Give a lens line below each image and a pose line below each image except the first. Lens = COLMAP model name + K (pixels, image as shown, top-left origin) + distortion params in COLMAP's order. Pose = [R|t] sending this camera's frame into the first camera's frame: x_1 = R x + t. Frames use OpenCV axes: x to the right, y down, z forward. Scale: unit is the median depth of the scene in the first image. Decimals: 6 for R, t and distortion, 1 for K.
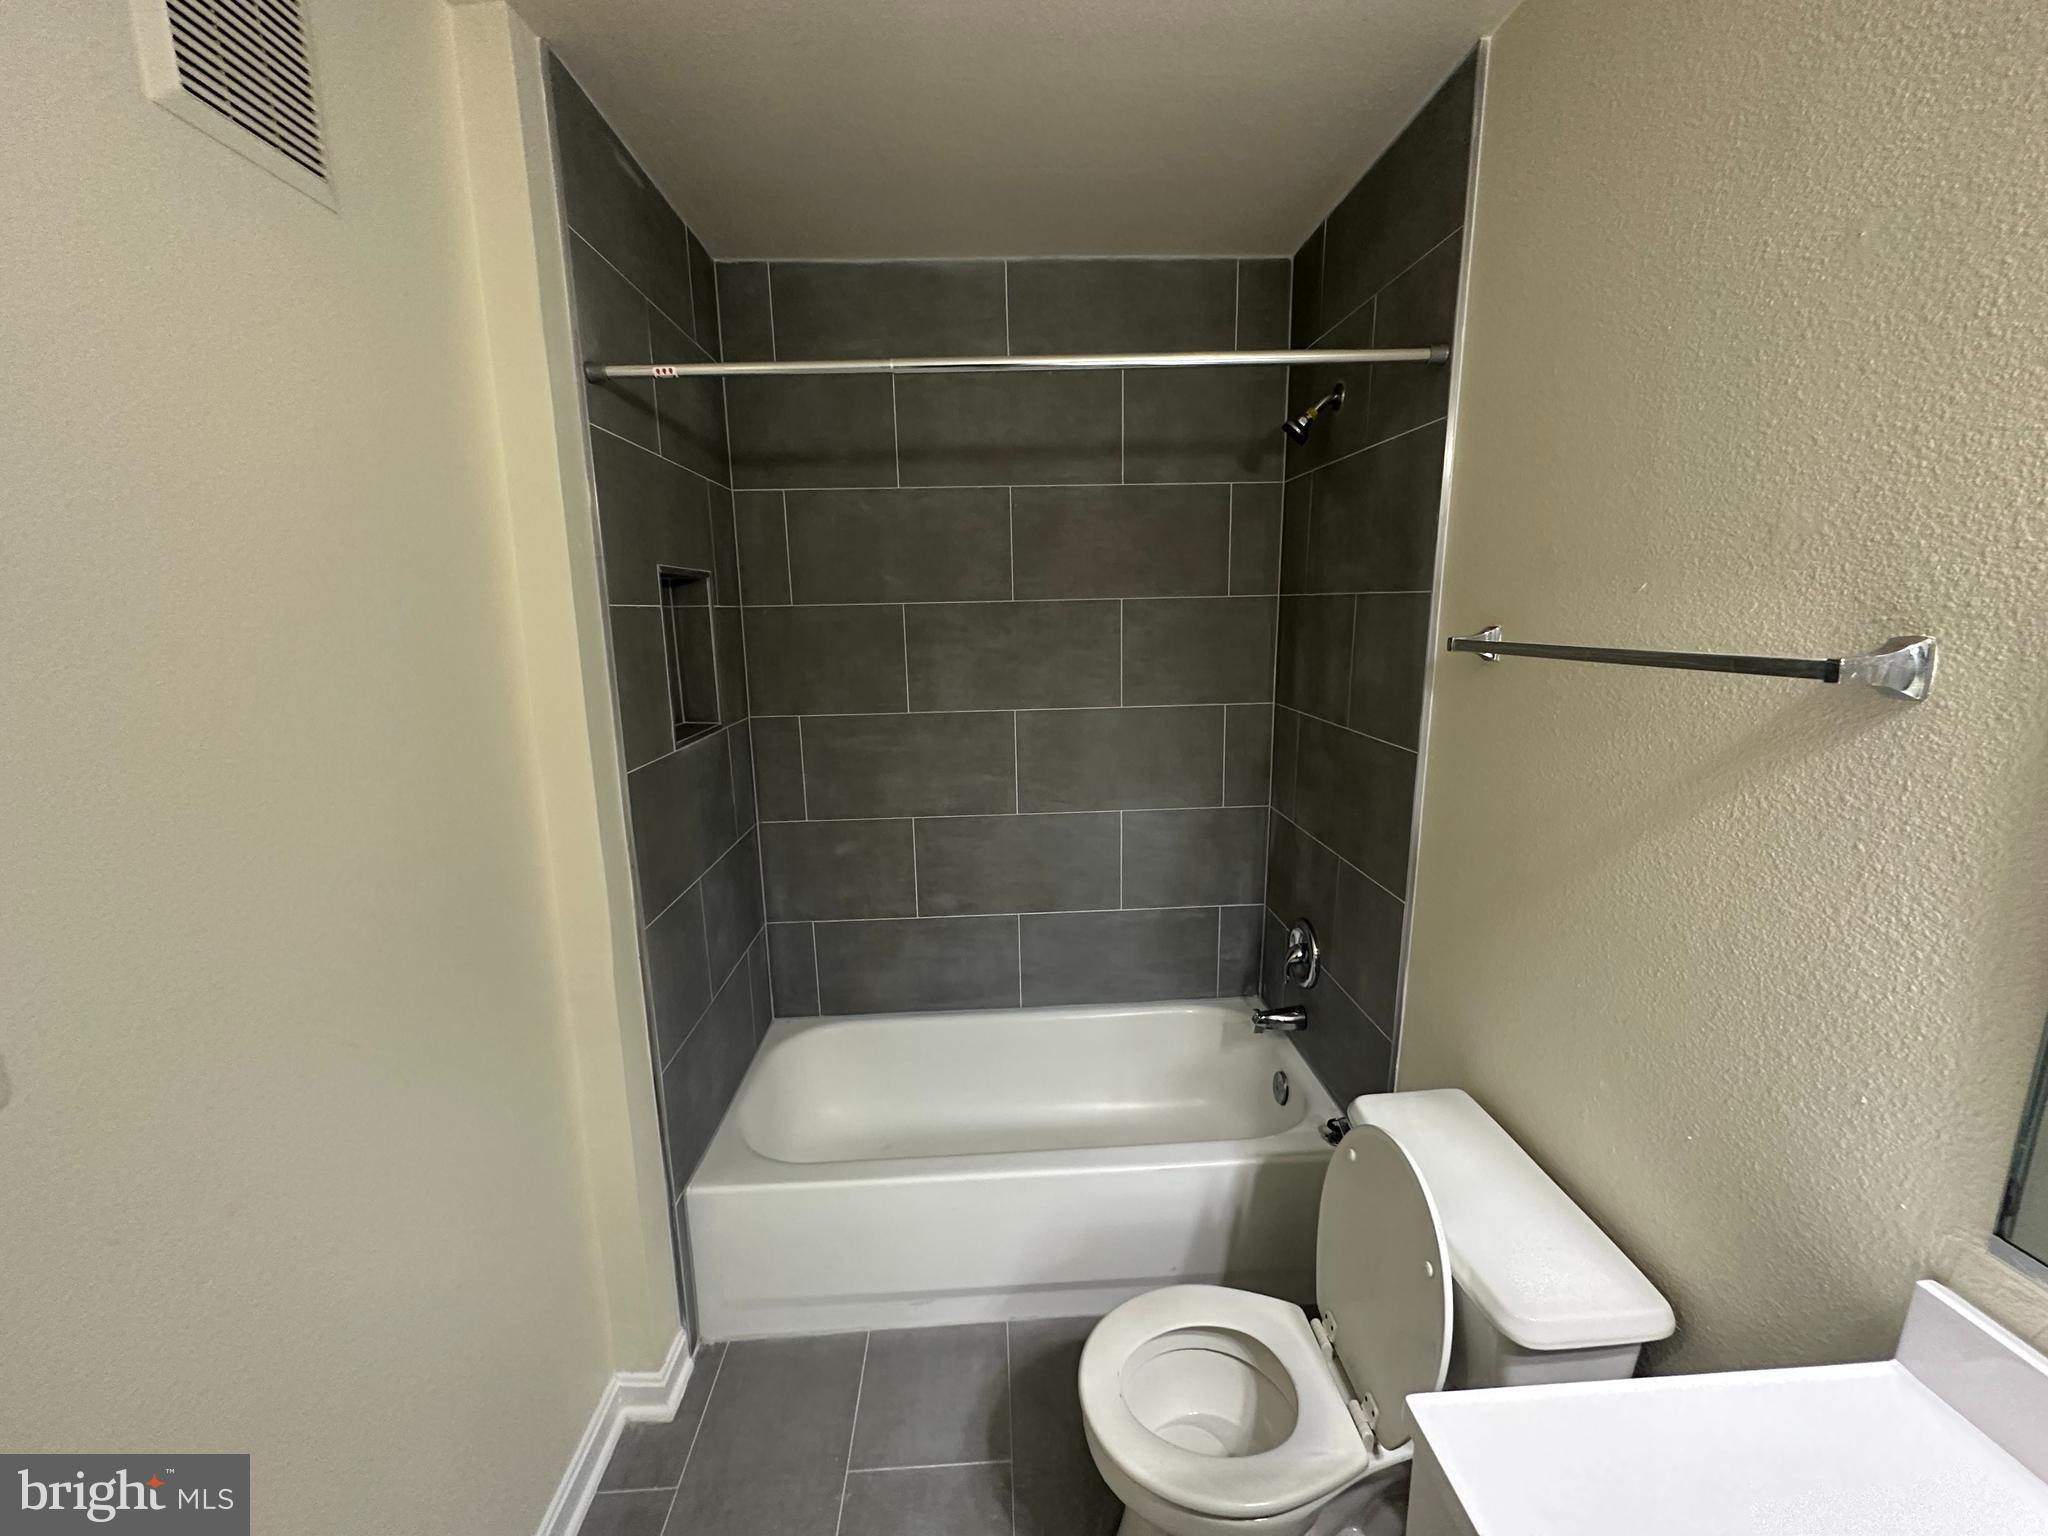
lens RADIAL K [[813.8, 0, 1023.0], [0, 813.8, 771.2], [0, 0, 1]] dist [-0.001129, 0.000805]
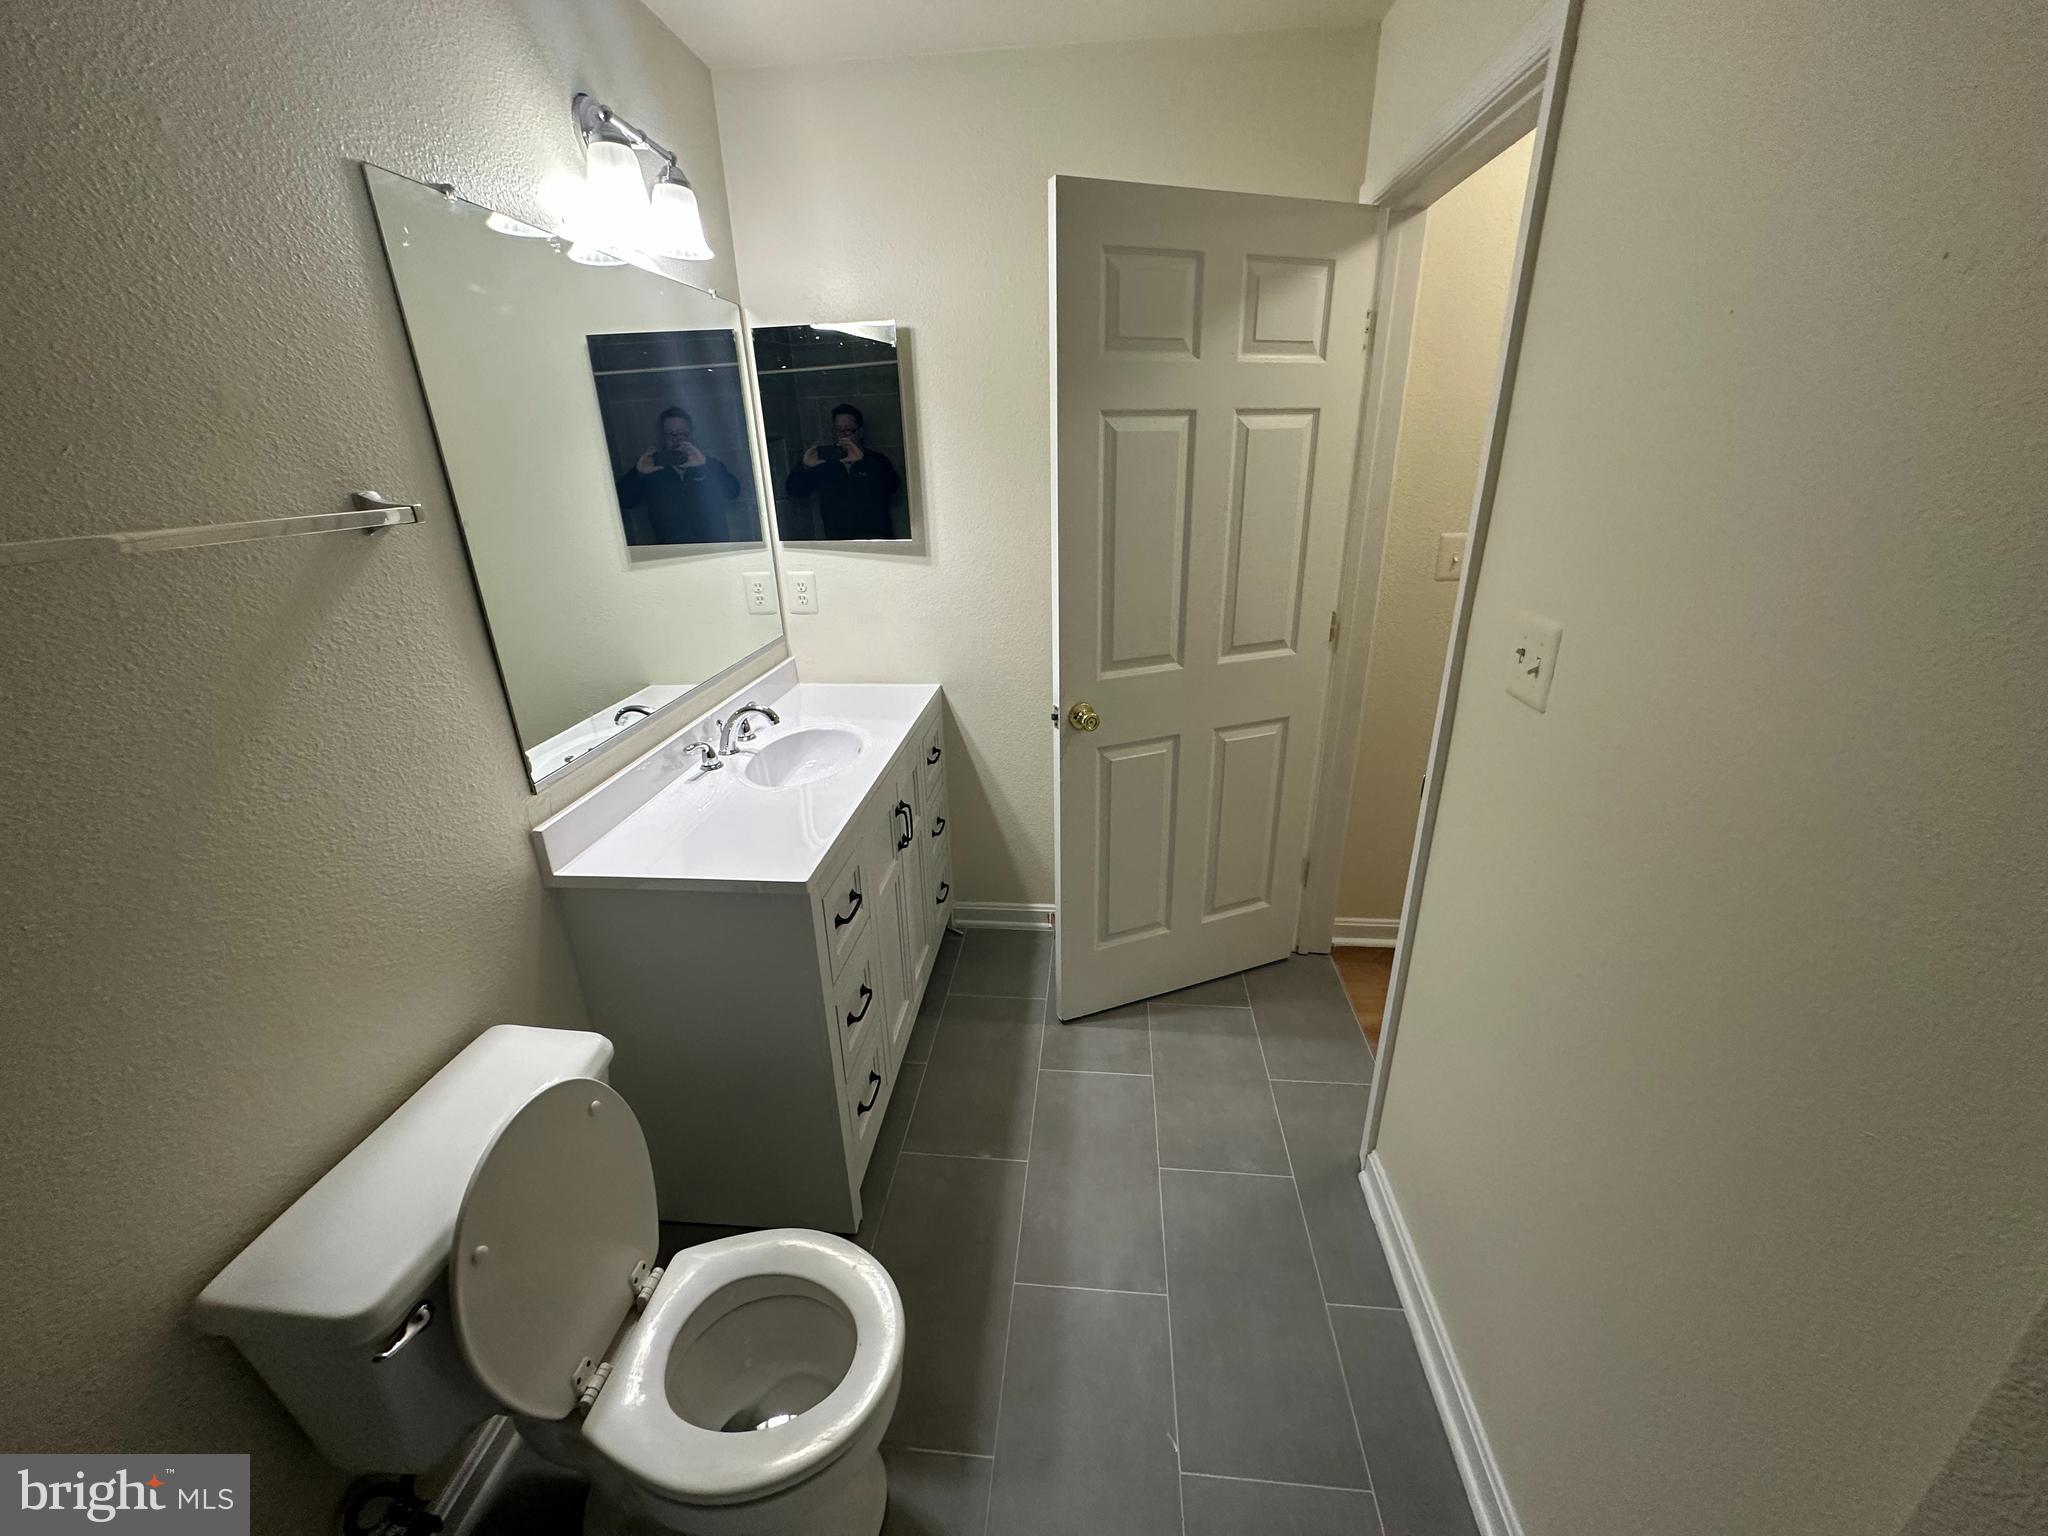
lens RADIAL K [[813.8, 0, 1016.0], [0, 813.8, 764.3], [0, 0, 1]] dist [-0.001129, 0.000805]
pose [[-0.986998, -0.013589, 0.160156, -0.248805], [0.074078, 0.845825, 0.528292, -0.343430], [-0.142643, 0.533288, -0.833821, 1.820107]]
